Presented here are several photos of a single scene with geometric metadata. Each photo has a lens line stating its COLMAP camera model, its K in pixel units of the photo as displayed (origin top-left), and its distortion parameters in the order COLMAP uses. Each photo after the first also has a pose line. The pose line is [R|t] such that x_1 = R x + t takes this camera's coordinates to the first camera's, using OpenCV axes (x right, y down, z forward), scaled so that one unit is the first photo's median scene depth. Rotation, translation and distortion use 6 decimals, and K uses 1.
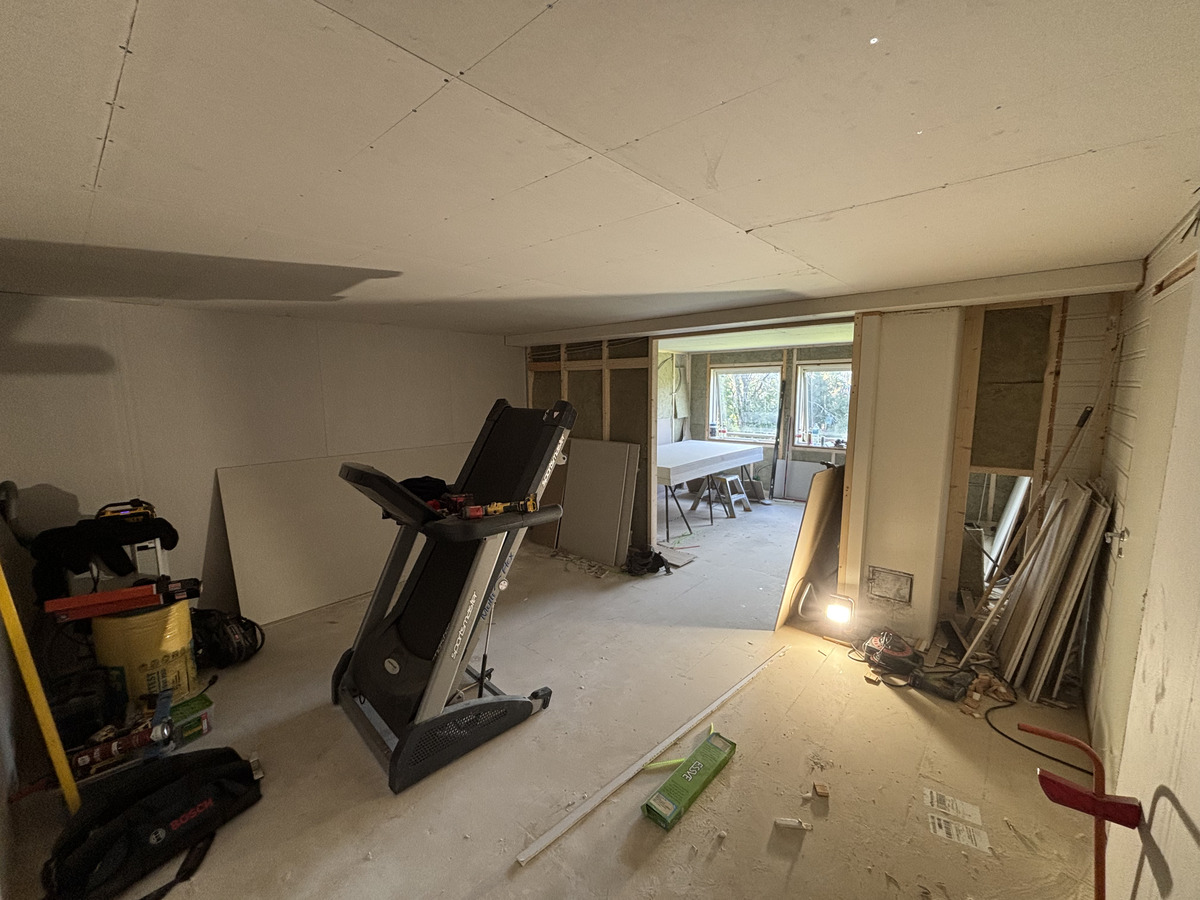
lens RADIAL K [[479.6, 0, 592.9], [0, 479.6, 449.7], [0, 0, 1]] dist [-0.003613, 0.001236]
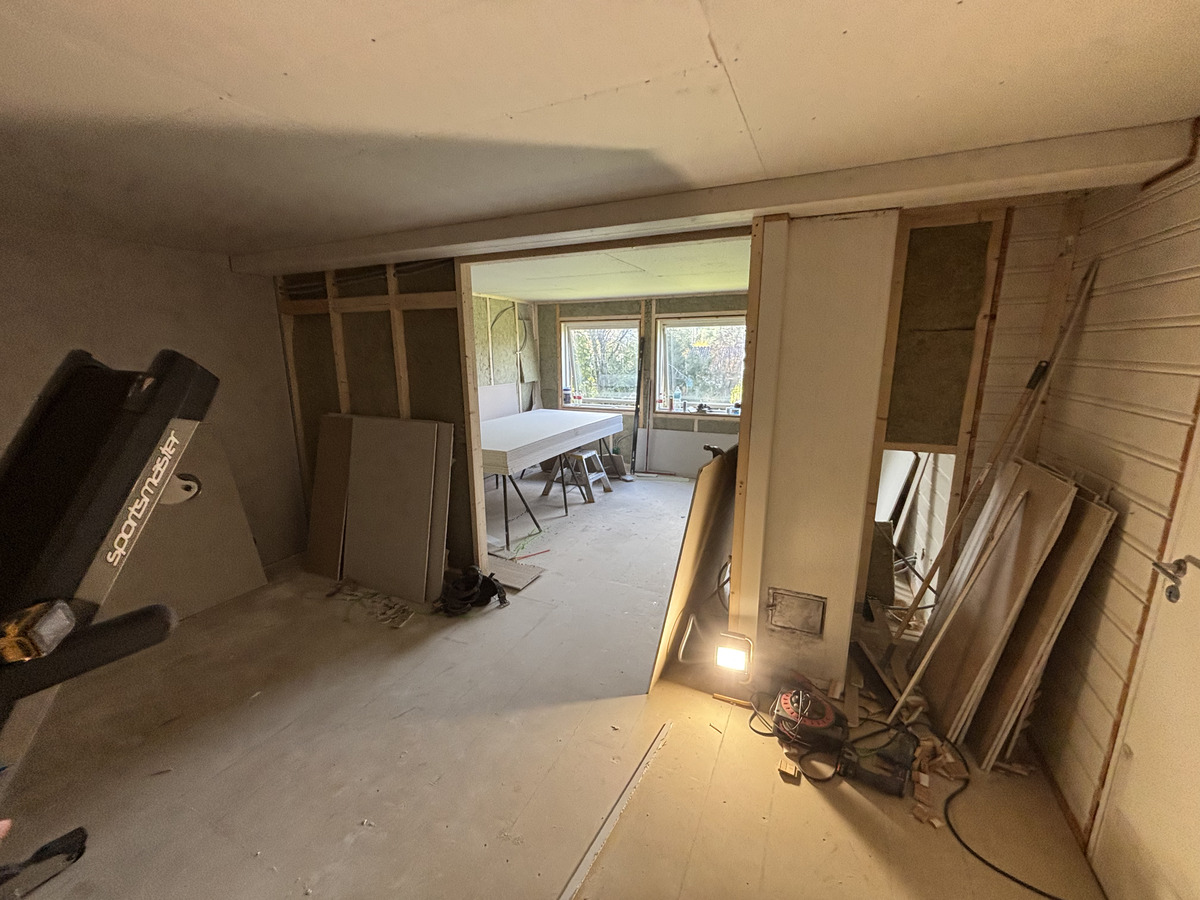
lens RADIAL K [[479.6, 0, 600.0], [0, 479.6, 450.4], [0, 0, 1]] dist [-0.003613, 0.001236]
pose [[0.955529, -0.055888, 0.289553, 0.100247], [0.033548, 0.996104, 0.081552, -0.021735], [-0.292983, -0.068211, 0.953681, 0.293332]]
